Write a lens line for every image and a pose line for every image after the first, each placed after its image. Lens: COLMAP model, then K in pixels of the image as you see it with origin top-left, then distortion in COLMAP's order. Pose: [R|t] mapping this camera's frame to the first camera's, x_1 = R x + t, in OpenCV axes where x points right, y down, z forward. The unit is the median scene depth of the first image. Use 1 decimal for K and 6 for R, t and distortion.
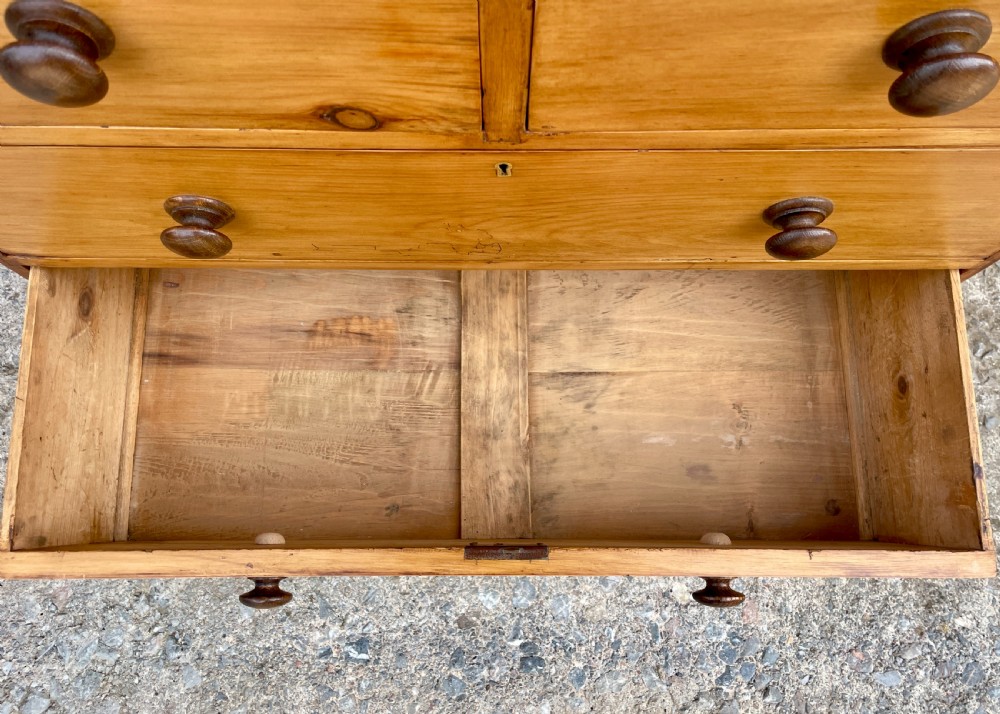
lens RADIAL K [[785.7, 0, 495.5], [0, 785.7, 333.2], [0, 0, 1]] dist [0.056044, -0.069344]
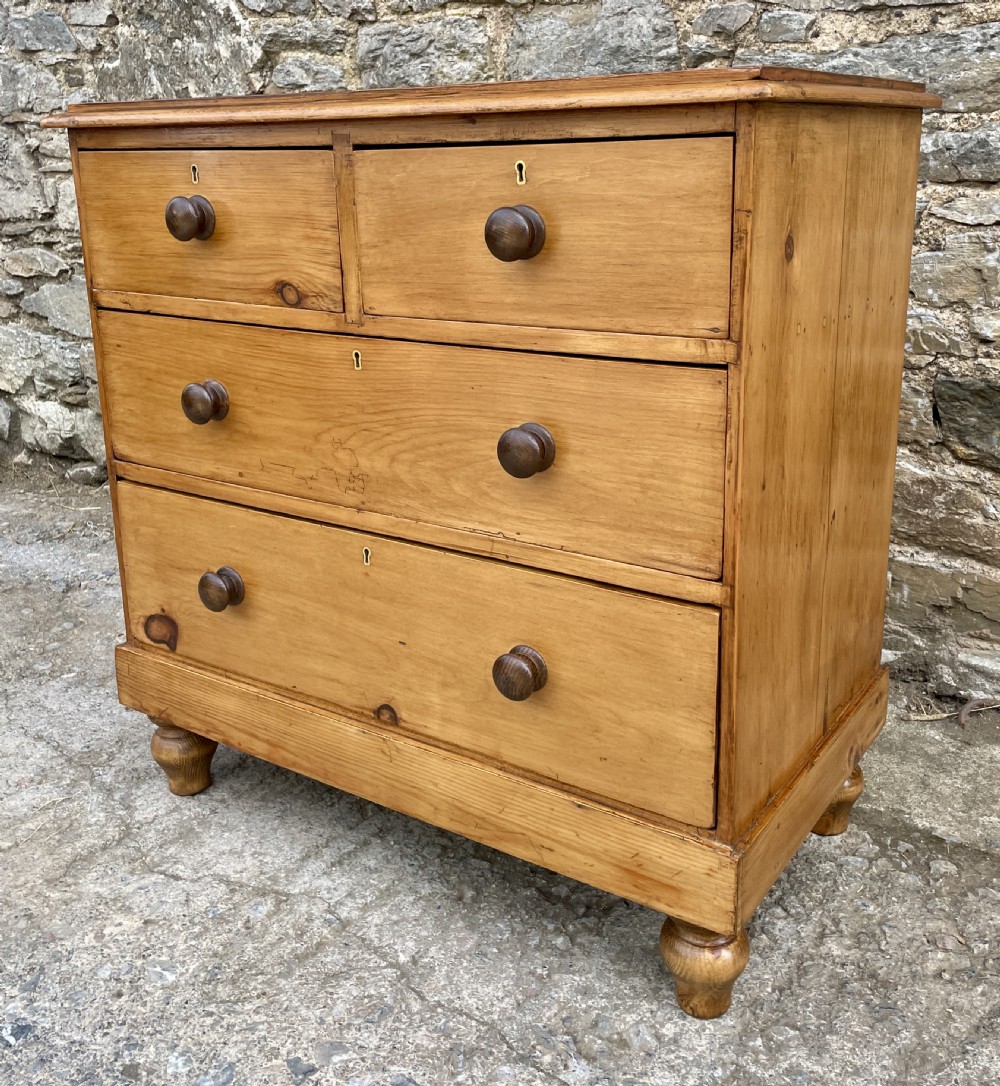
lens RADIAL K [[1152.0, 0, 510.7], [0, 1152.0, 455.5], [0, 0, 1]] dist [0.041042, 0.000000]
pose [[0.829443, 0.121047, -0.545318, 0.779062], [-0.529382, 0.481893, -0.698237, 0.670312], [0.178265, 0.867829, 0.463783, 0.077234]]
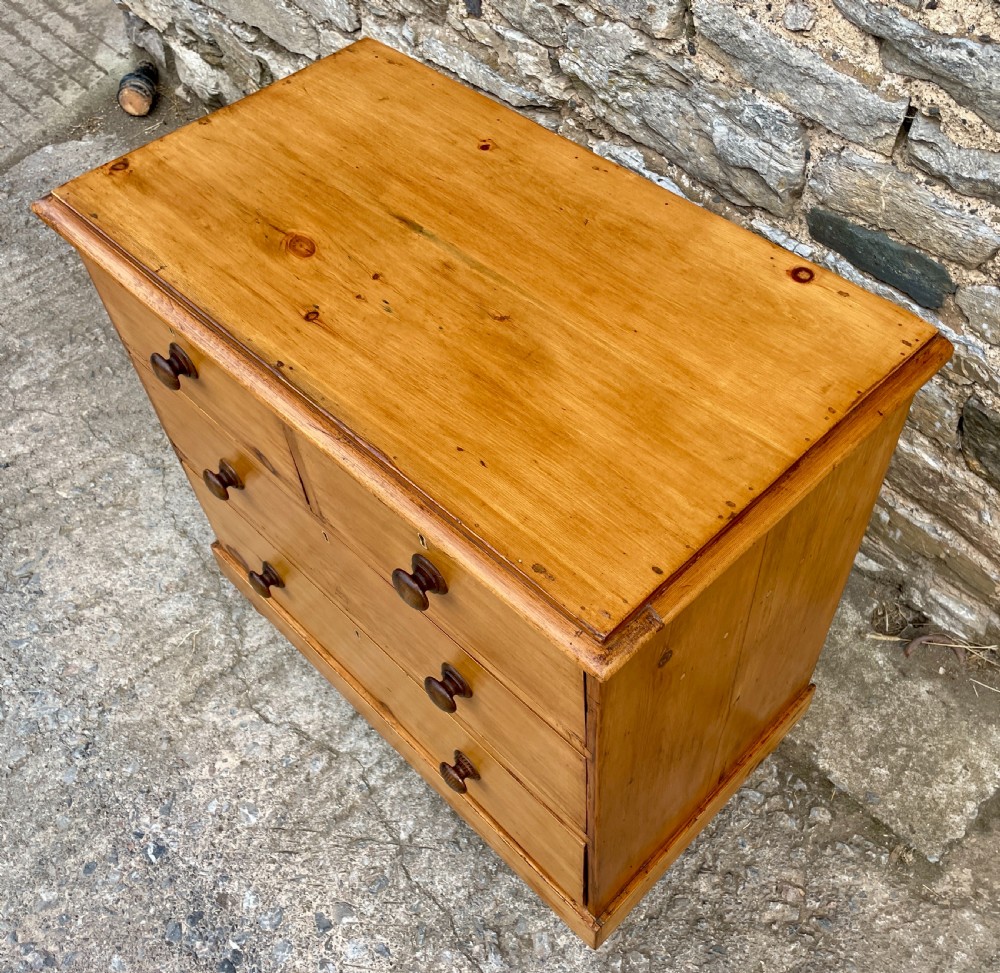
lens RADIAL K [[1012.9, 0, 525.8], [0, 1012.9, 497.4], [0, 0, 1]] dist [0.046413, 0.000000]
pose [[0.701906, 0.527466, -0.478651, 0.688568], [-0.668188, 0.720363, -0.186018, -0.075128], [0.246684, 0.450396, 0.858073, -0.442852]]
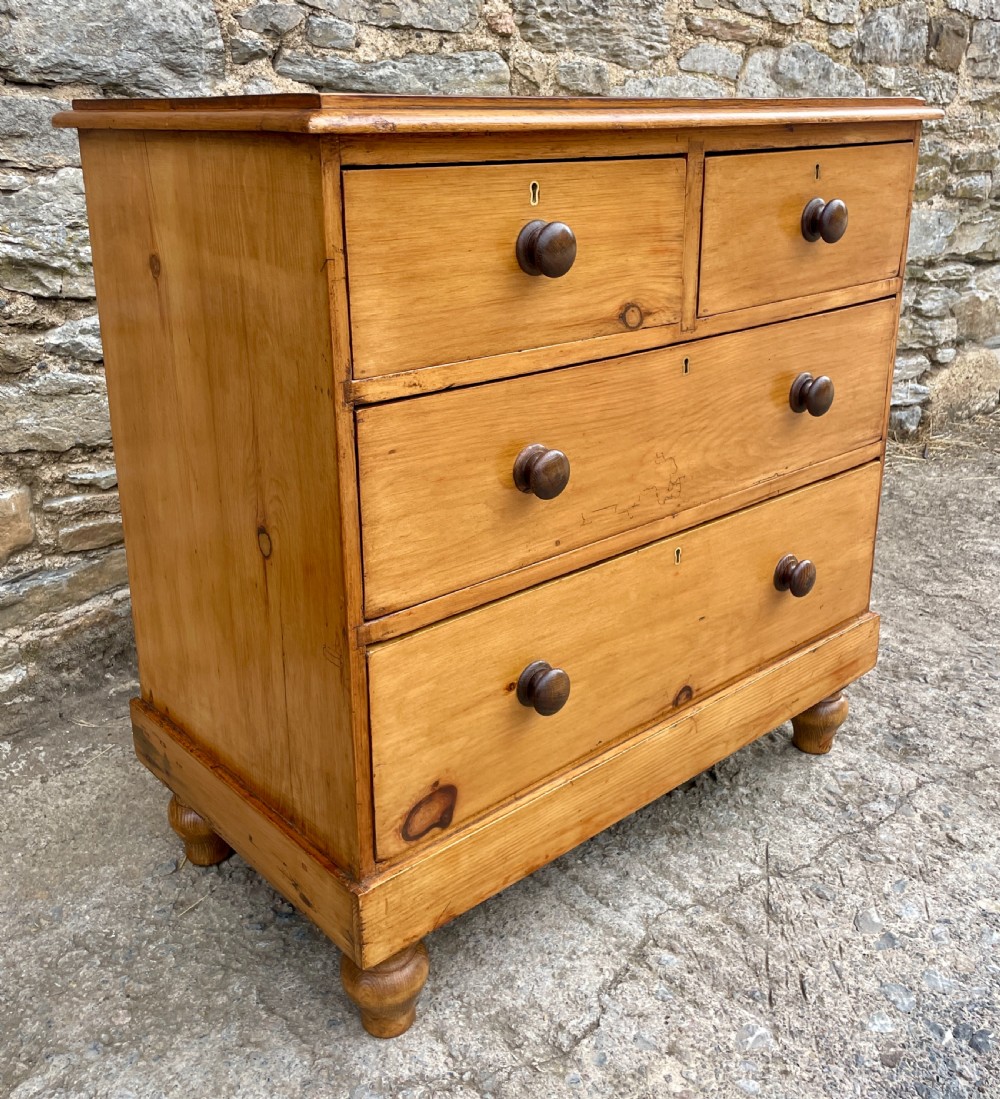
lens RADIAL K [[1102.9, 0, 515.0], [0, 1102.9, 482.1], [0, 0, 1]] dist [0.035233, 0.000000]
pose [[0.744144, -0.222878, 0.629742, -0.863447], [0.645392, 0.483147, -0.591641, 0.507640], [-0.172394, 0.846696, 0.503374, 0.066840]]
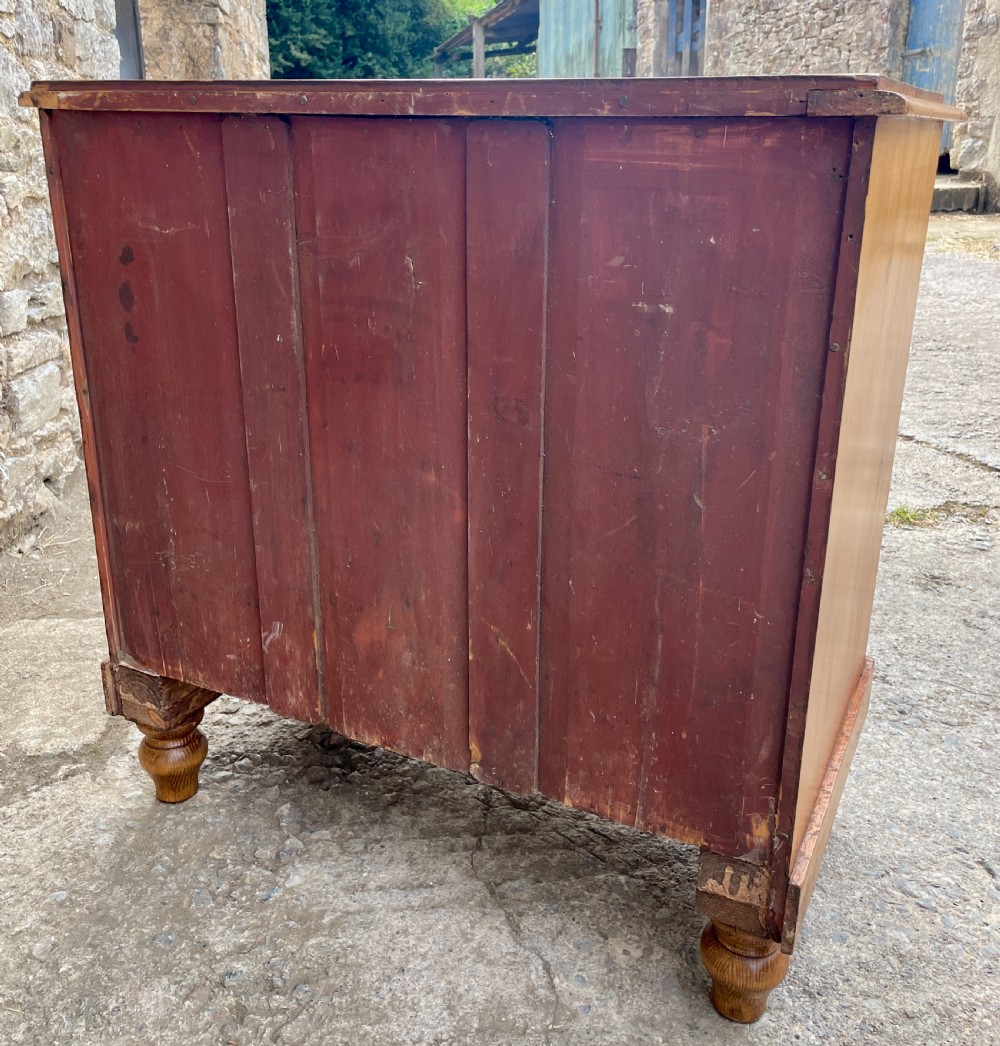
lens RADIAL K [[1024.9, 0, 490.1], [0, 1024.9, 503.0], [0, 0, 1]] dist [0.026886, 0.000000]
pose [[-0.129229, -0.360975, 0.923578, -1.055162], [0.954766, 0.206248, 0.214204, -0.229508], [-0.267809, 0.909482, 0.317994, 0.288616]]
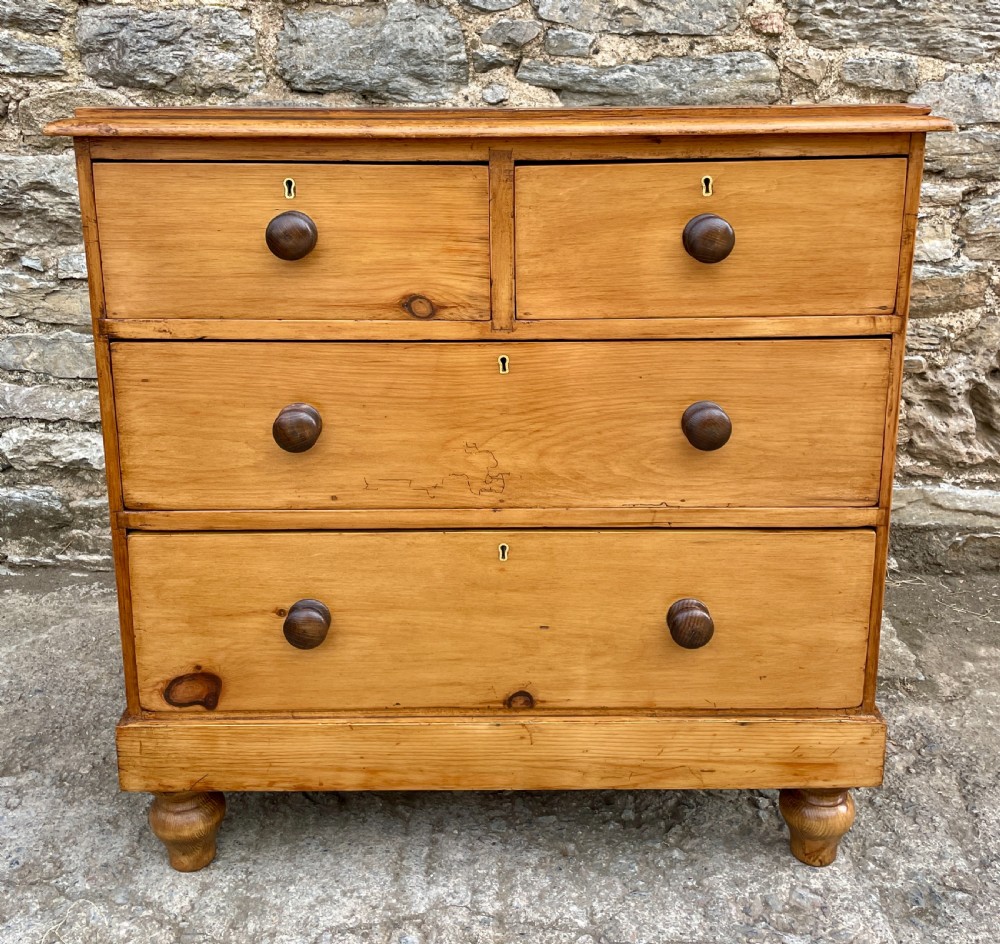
lens RADIAL K [[1075.6, 0, 496.0], [0, 1075.6, 376.1], [0, 0, 1]] dist [0.036955, 0.000000]
pose [[0.999909, -0.012796, 0.004155, -0.007544], [0.010027, 0.502907, -0.864282, 0.866105], [0.008970, 0.864246, 0.502990, -0.046812]]
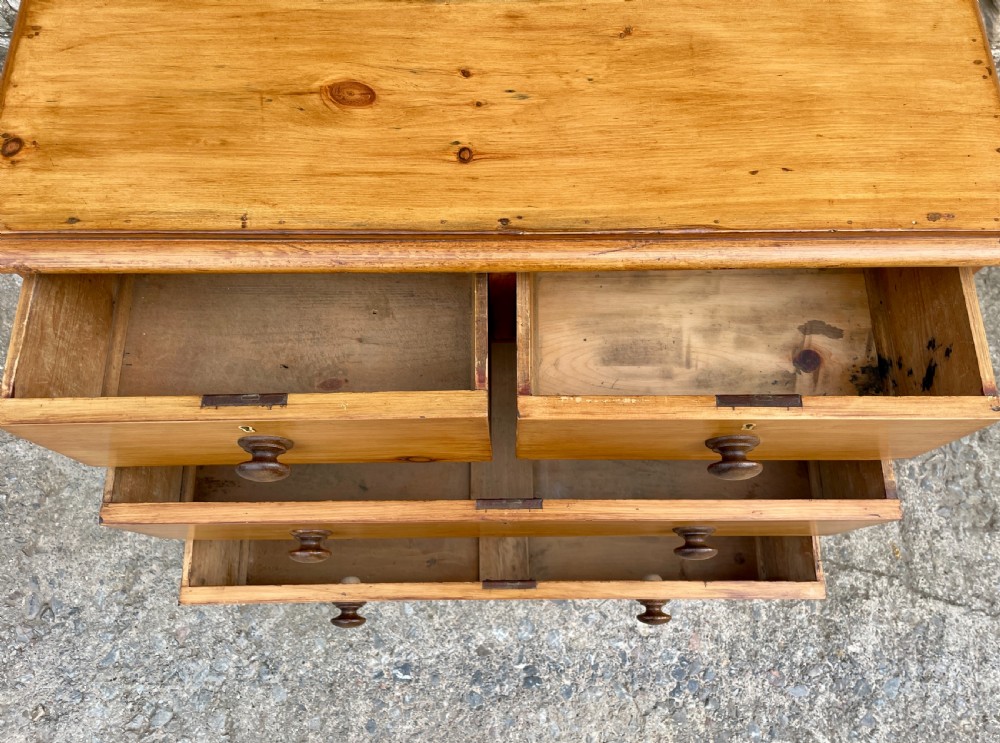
lens RADIAL K [[768.6, 0, 511.0], [0, 768.6, 371.2], [0, 0, 1]] dist [0.074036, -0.101322]
pose [[0.999969, -0.007559, 0.002311, 0.010642], [0.007678, 0.998360, -0.056727, -0.034382], [-0.001879, 0.056743, 0.998387, -0.345832]]
